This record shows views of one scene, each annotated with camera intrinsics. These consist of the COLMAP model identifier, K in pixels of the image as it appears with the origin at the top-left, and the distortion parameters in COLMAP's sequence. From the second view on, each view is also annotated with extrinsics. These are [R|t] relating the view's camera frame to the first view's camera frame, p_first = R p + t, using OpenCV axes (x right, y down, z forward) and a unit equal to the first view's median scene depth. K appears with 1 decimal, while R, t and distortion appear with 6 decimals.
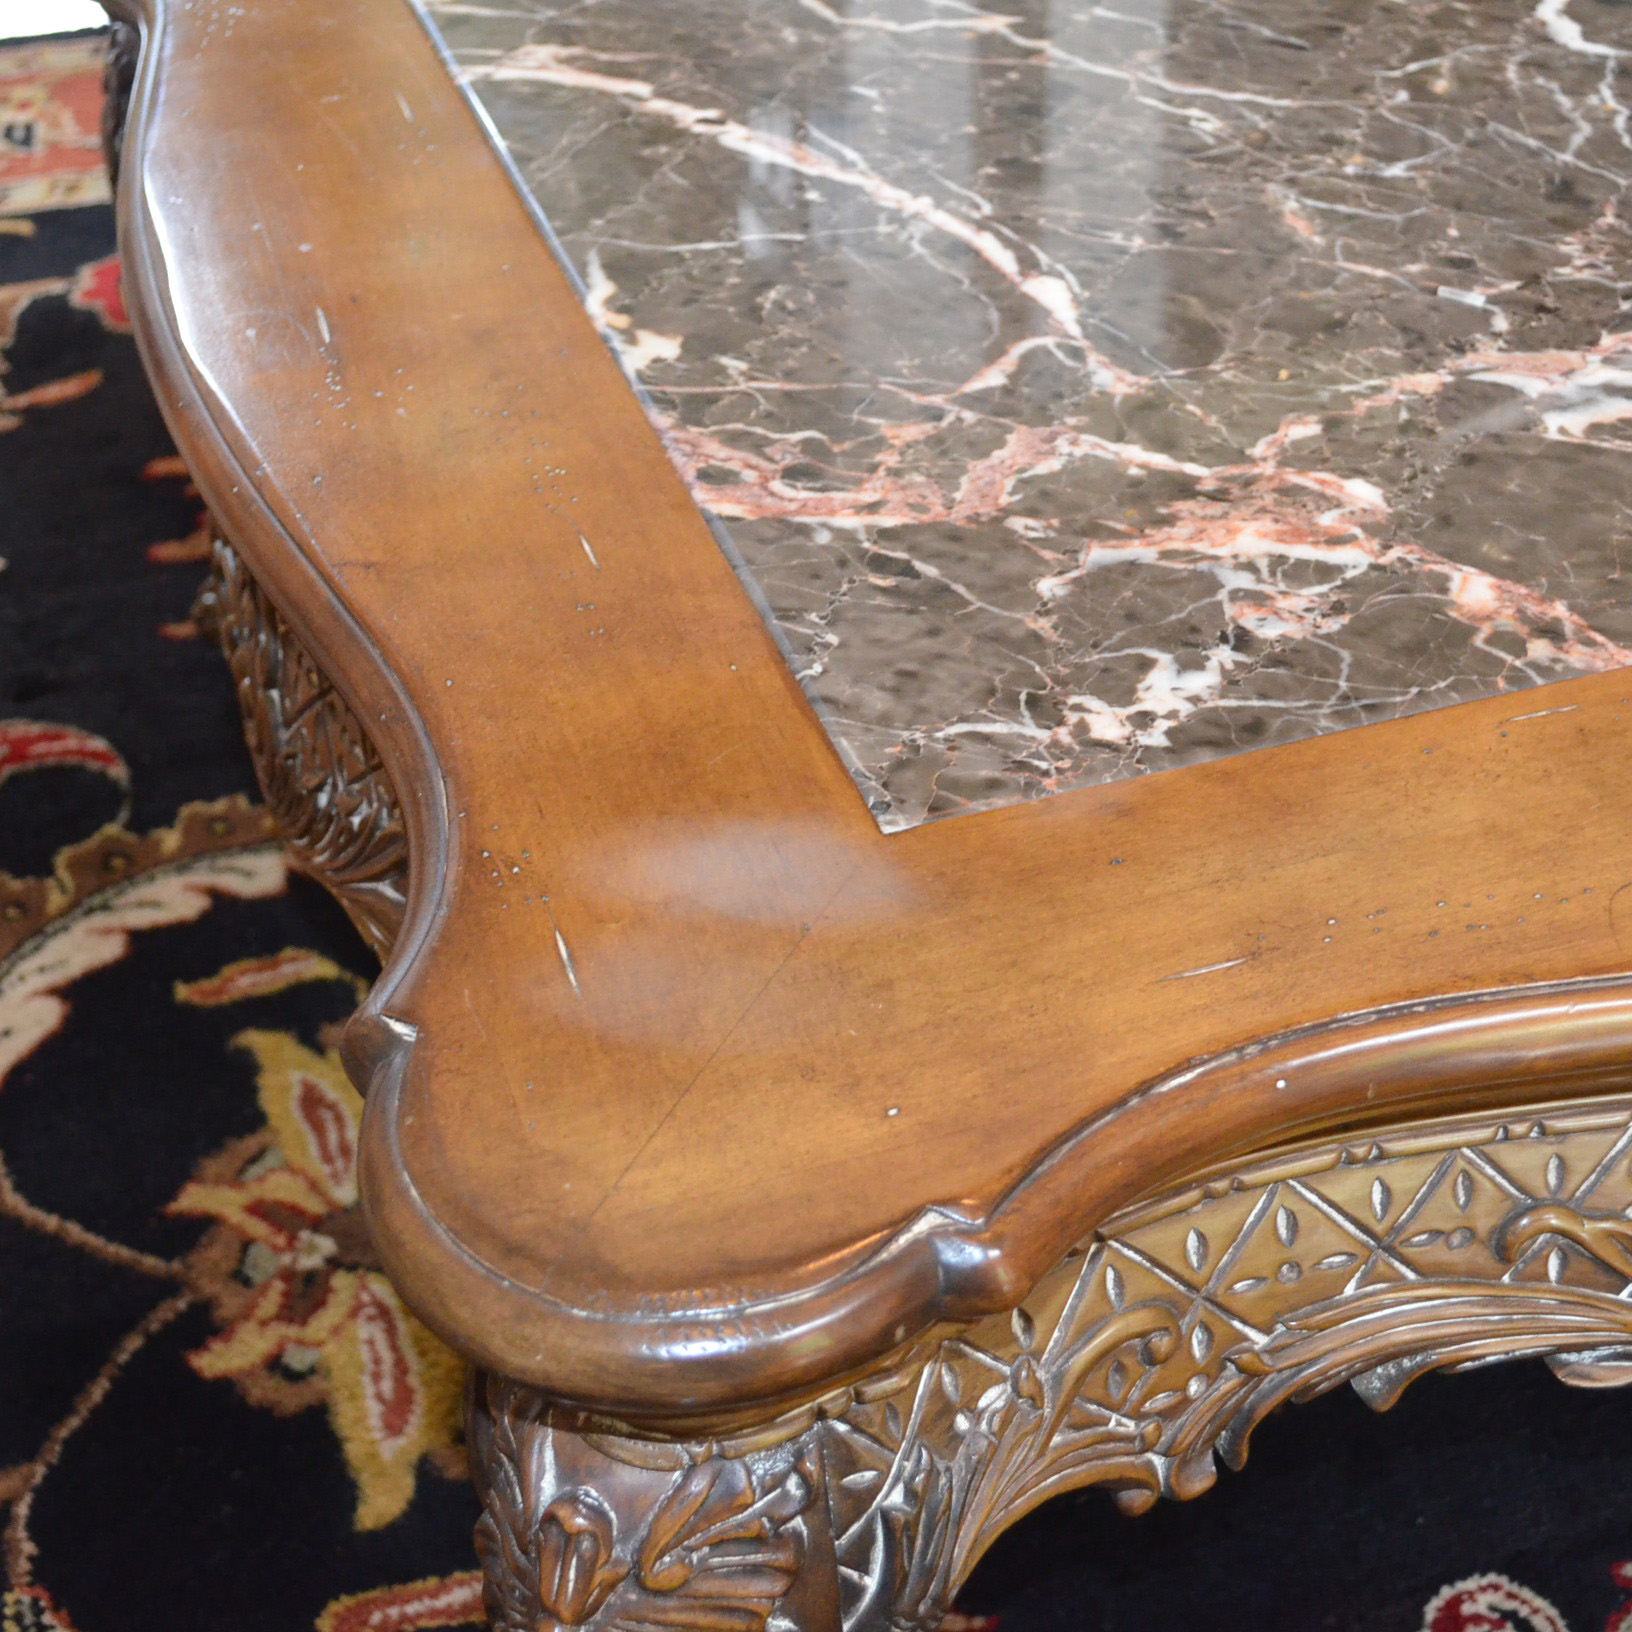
lens RADIAL K [[2587.7, 0, 816.0], [0, 2587.7, 816.0], [0, 0, 1]] dist [-0.062653, -0.011253]
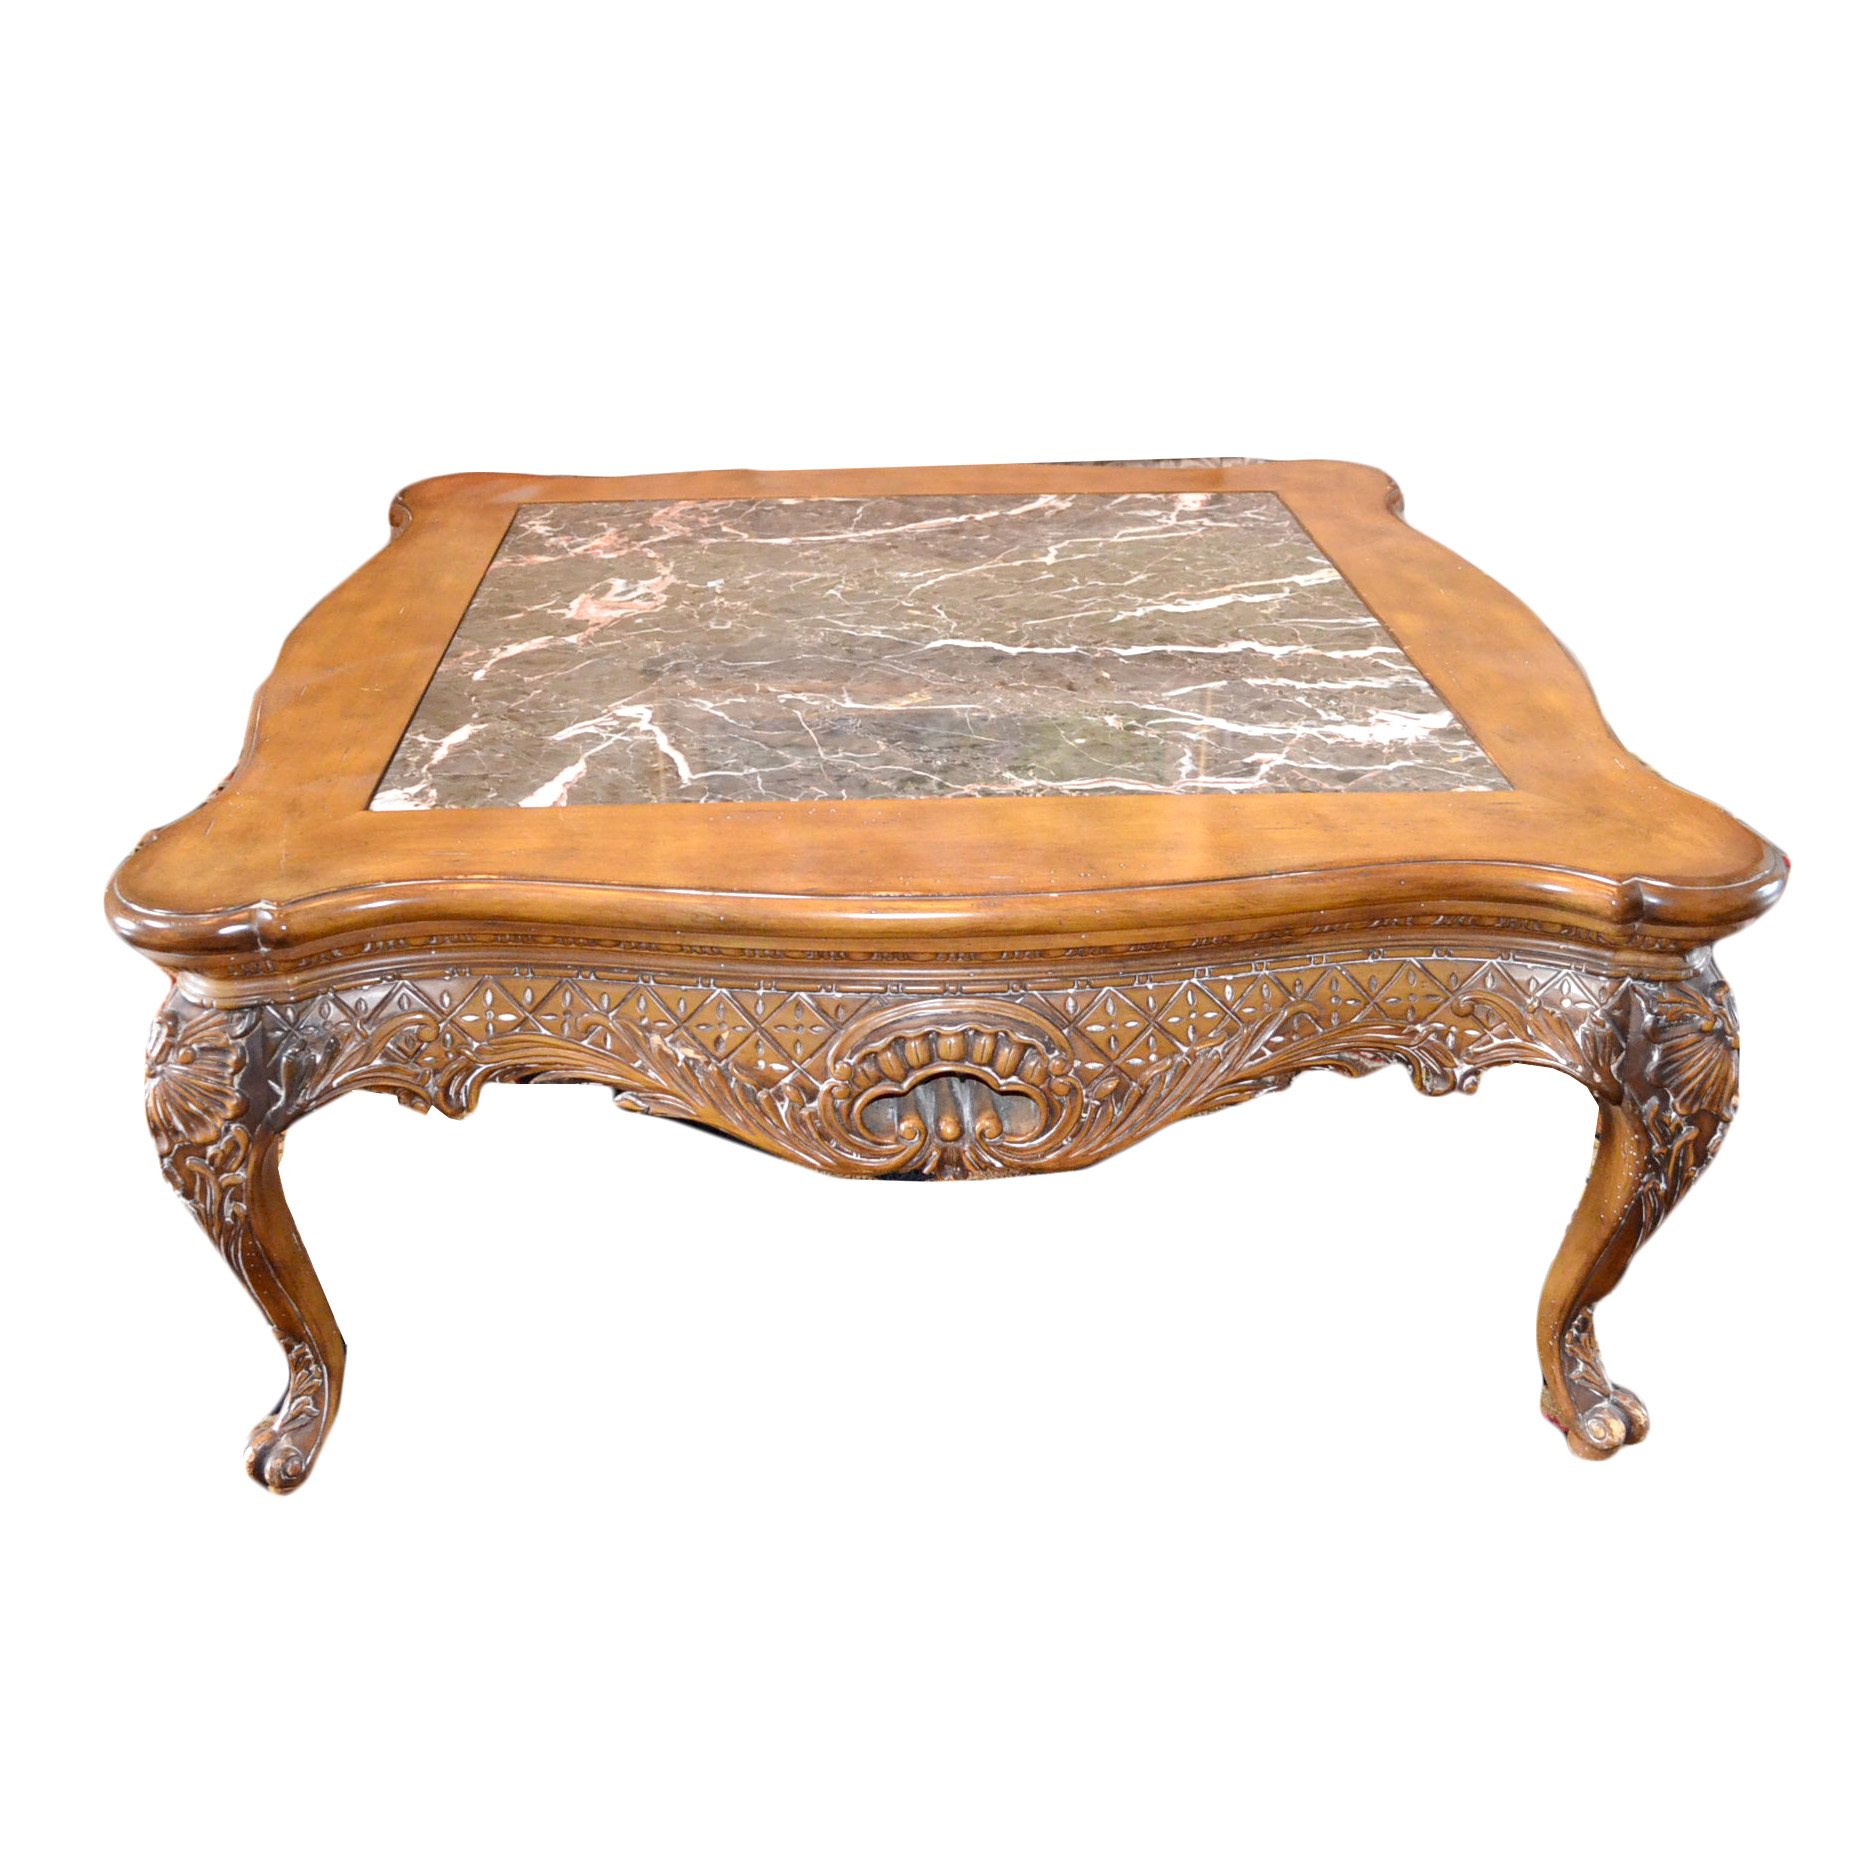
lens RADIAL K [[1909.7, 0, 862.6], [0, 1909.7, 956.7], [0, 0, 1]] dist [-0.087114, 0.003450]
pose [[-0.295662, 0.476687, -0.827861, 2.116698], [-0.572614, 0.605232, 0.552999, -1.200951], [0.764655, 0.637546, 0.094014, 1.277650]]
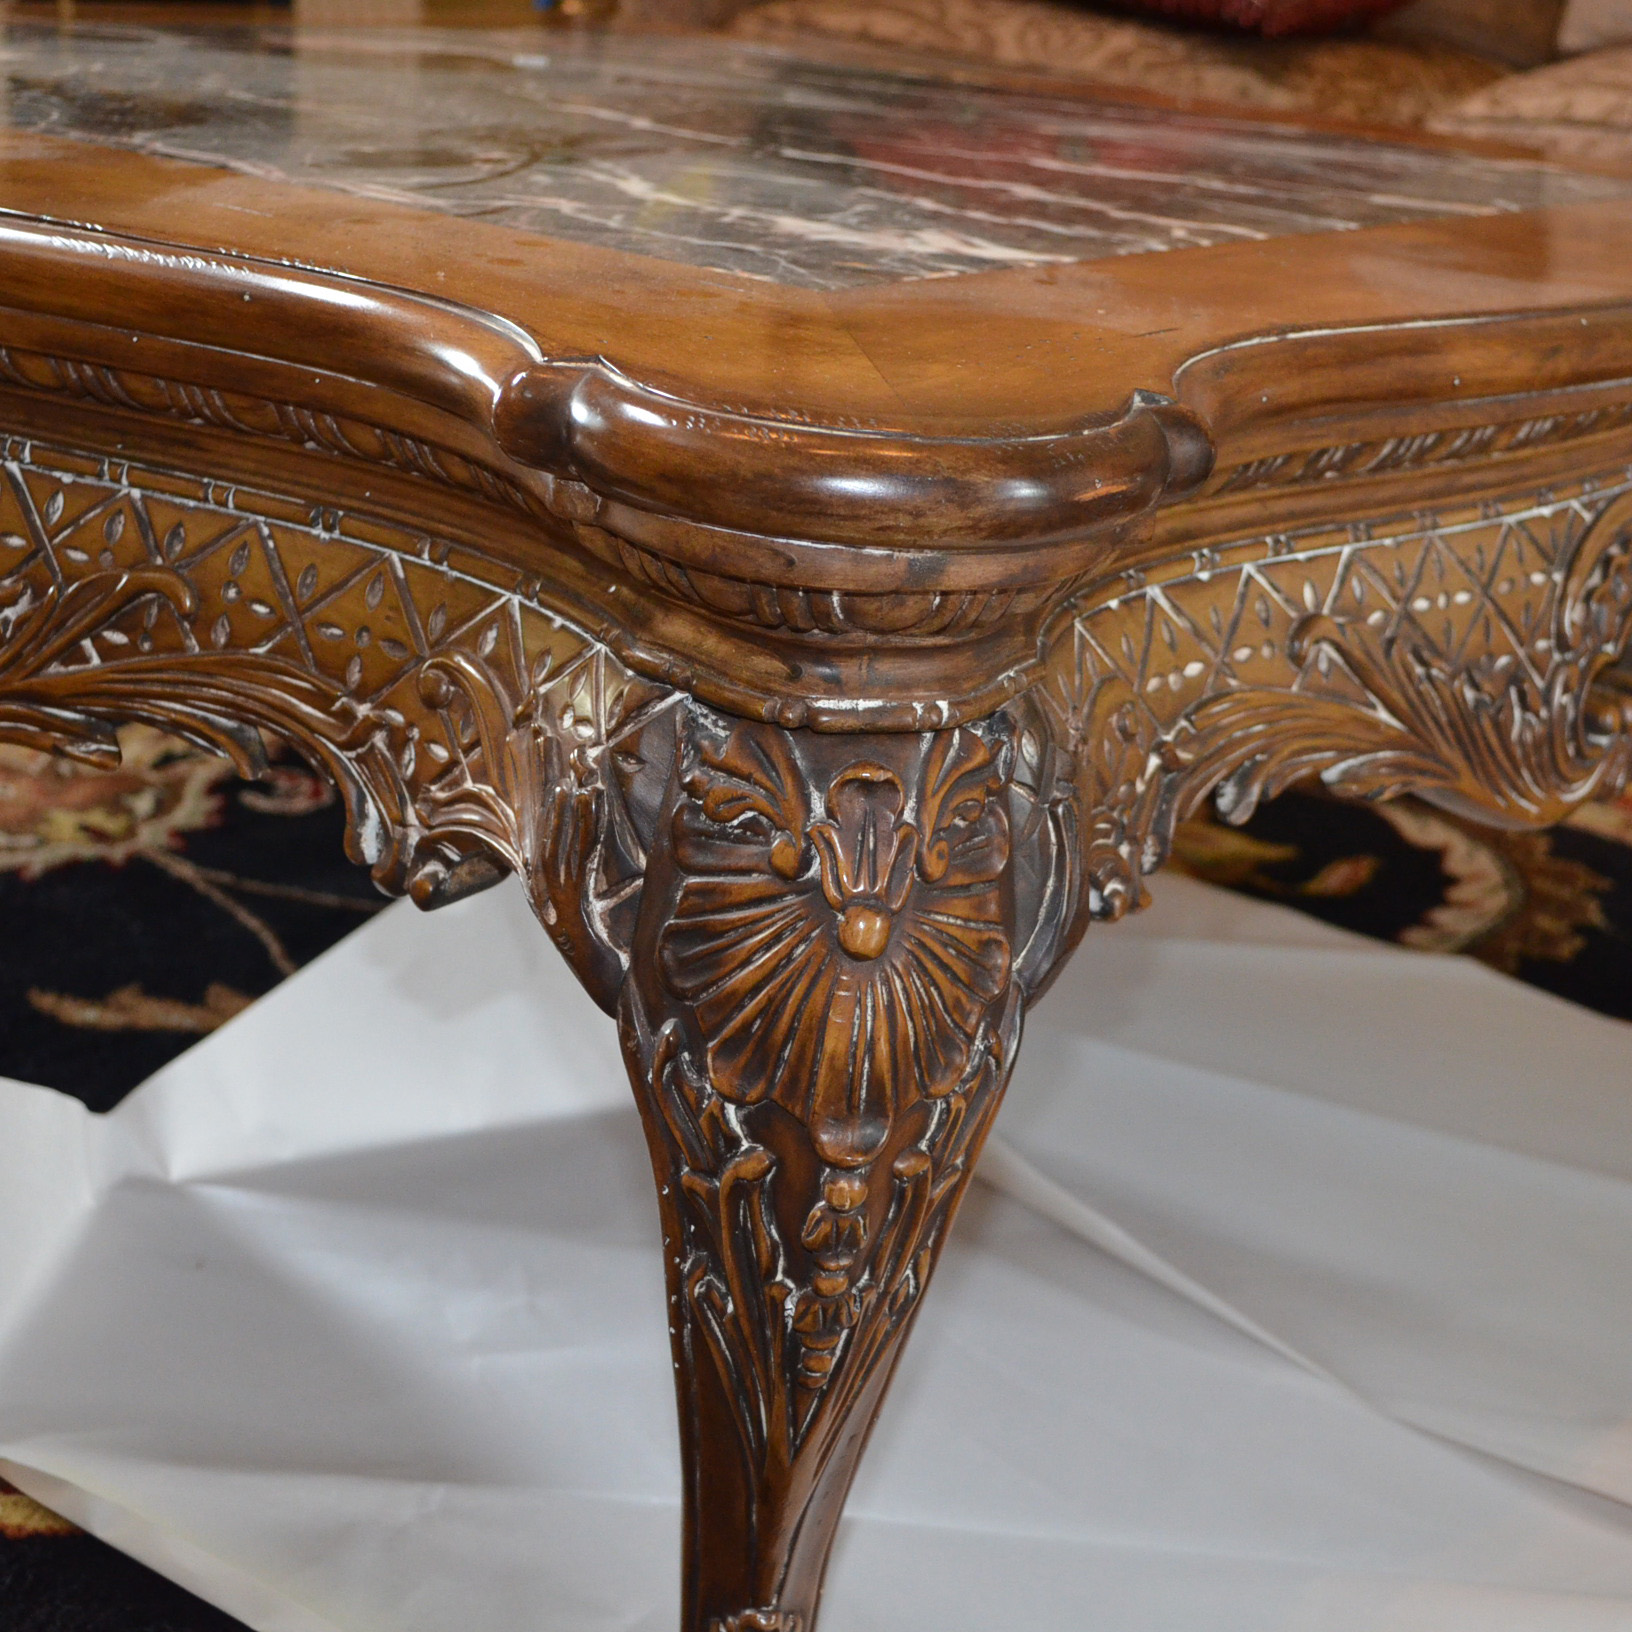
lens RADIAL K [[2587.7, 0, 816.0], [0, 2587.7, 816.0], [0, 0, 1]] dist [-0.062653, -0.011253]
pose [[-0.820488, 0.153838, -0.550575, 1.133168], [-0.400938, 0.531661, 0.746046, -1.308046], [0.407490, 0.832869, -0.374542, 2.235521]]
